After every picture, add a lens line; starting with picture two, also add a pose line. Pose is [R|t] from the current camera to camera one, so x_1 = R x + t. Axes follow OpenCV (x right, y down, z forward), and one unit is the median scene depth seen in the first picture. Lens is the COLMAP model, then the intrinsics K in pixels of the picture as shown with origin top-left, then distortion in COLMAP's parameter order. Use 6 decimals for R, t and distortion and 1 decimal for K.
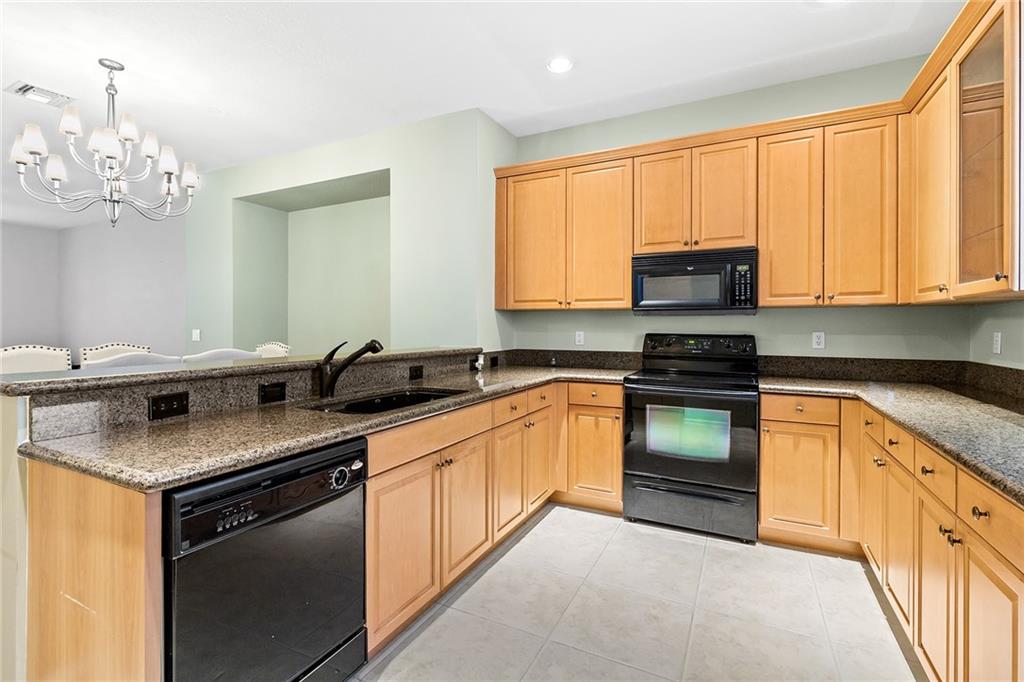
lens RADIAL K [[468.0, 0, 509.0], [0, 468.0, 333.4], [0, 0, 1]] dist [0.003491, -0.001242]
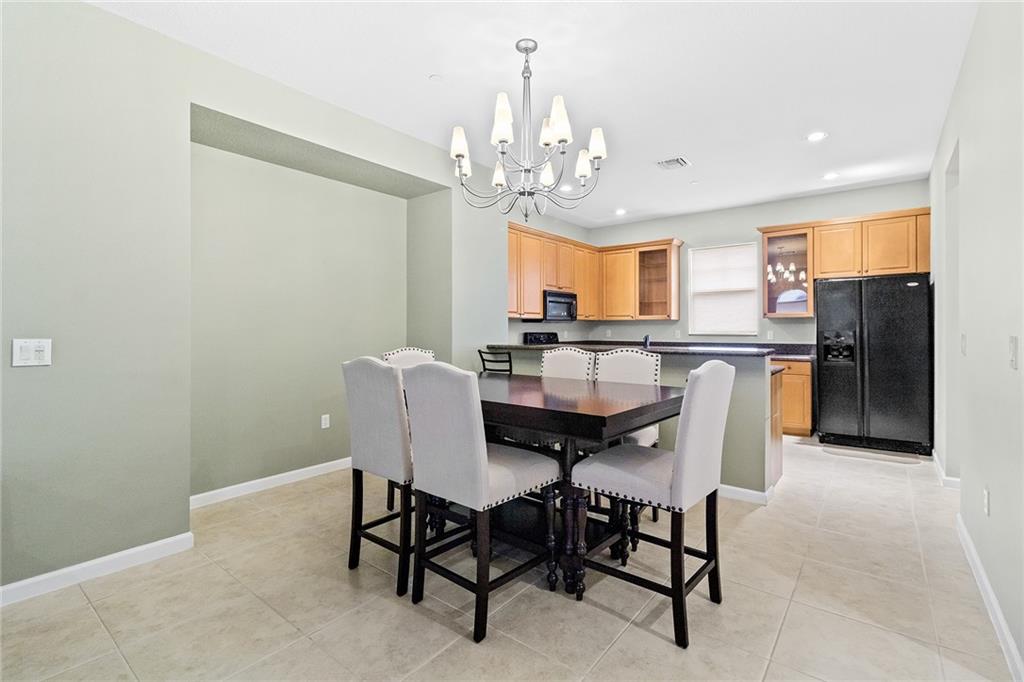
lens RADIAL K [[468.0, 0, 507.4], [0, 468.0, 327.4], [0, 0, 1]] dist [0.003491, -0.001242]
pose [[0.195556, 0.000781, 0.980692, -1.759826], [0.018287, 0.999823, -0.004443, -0.015793], [-0.980522, 0.018803, 0.195507, 0.876752]]
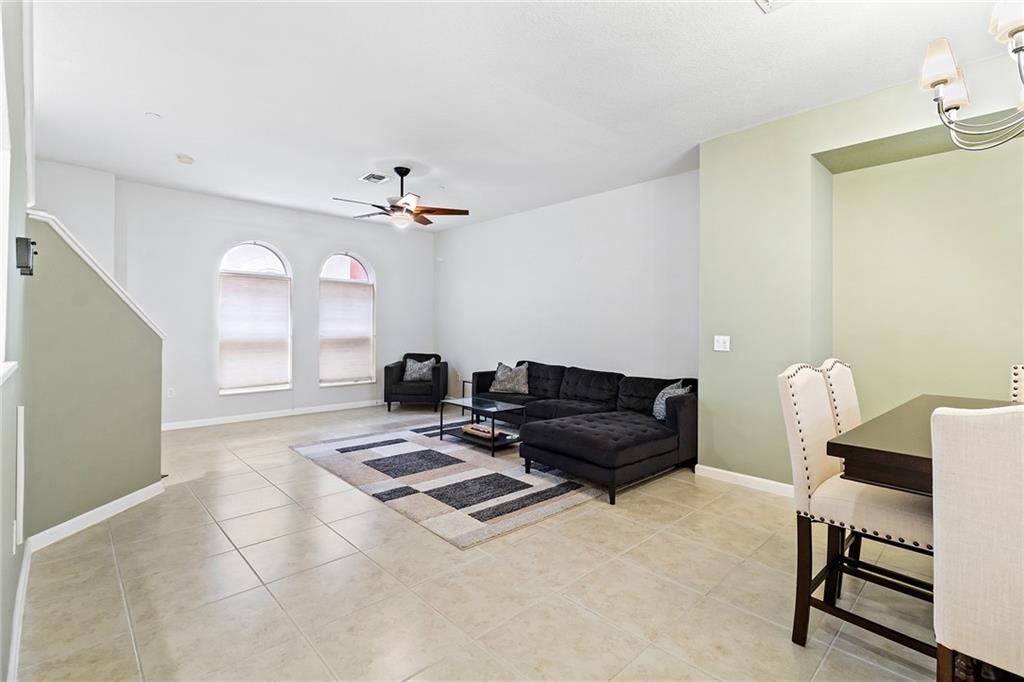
lens RADIAL K [[468.0, 0, 507.3], [0, 468.0, 329.2], [0, 0, 1]] dist [0.003491, -0.001242]
pose [[0.943829, 0.005439, -0.330390, -1.302000], [-0.010210, 0.999867, -0.012707, -0.009907], [0.330277, 0.015366, 0.943759, 0.298396]]
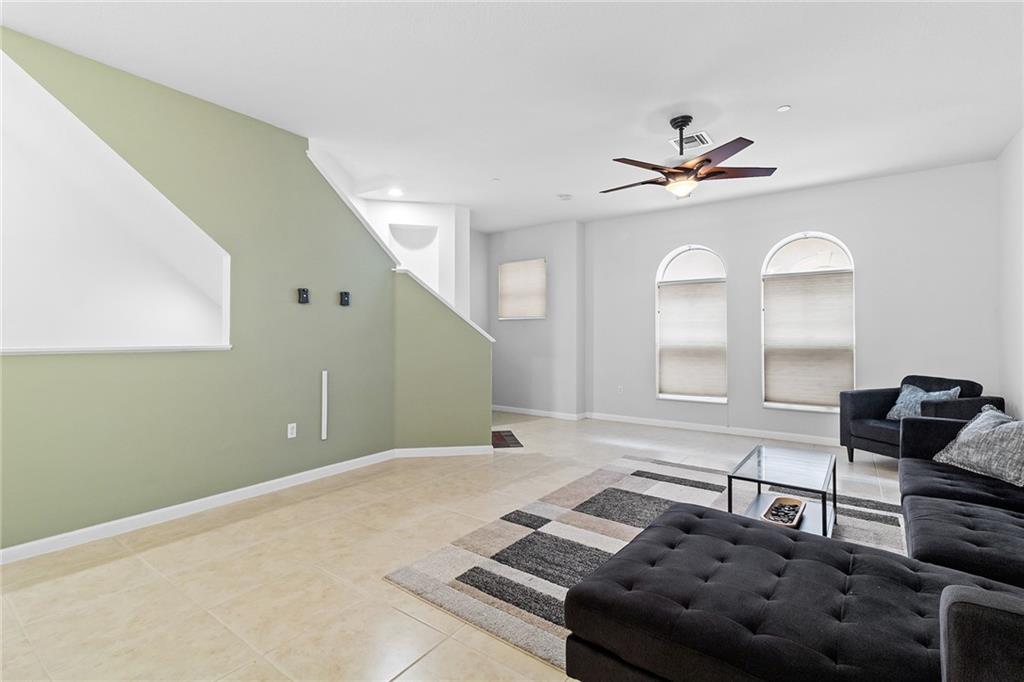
lens RADIAL K [[468.0, 0, 509.6], [0, 468.0, 334.9], [0, 0, 1]] dist [0.003491, -0.001242]
pose [[-0.154149, -0.006101, -0.988029, -0.917543], [-0.016935, 0.999850, -0.003532, -0.009601], [0.987902, 0.016188, -0.154229, 1.475429]]
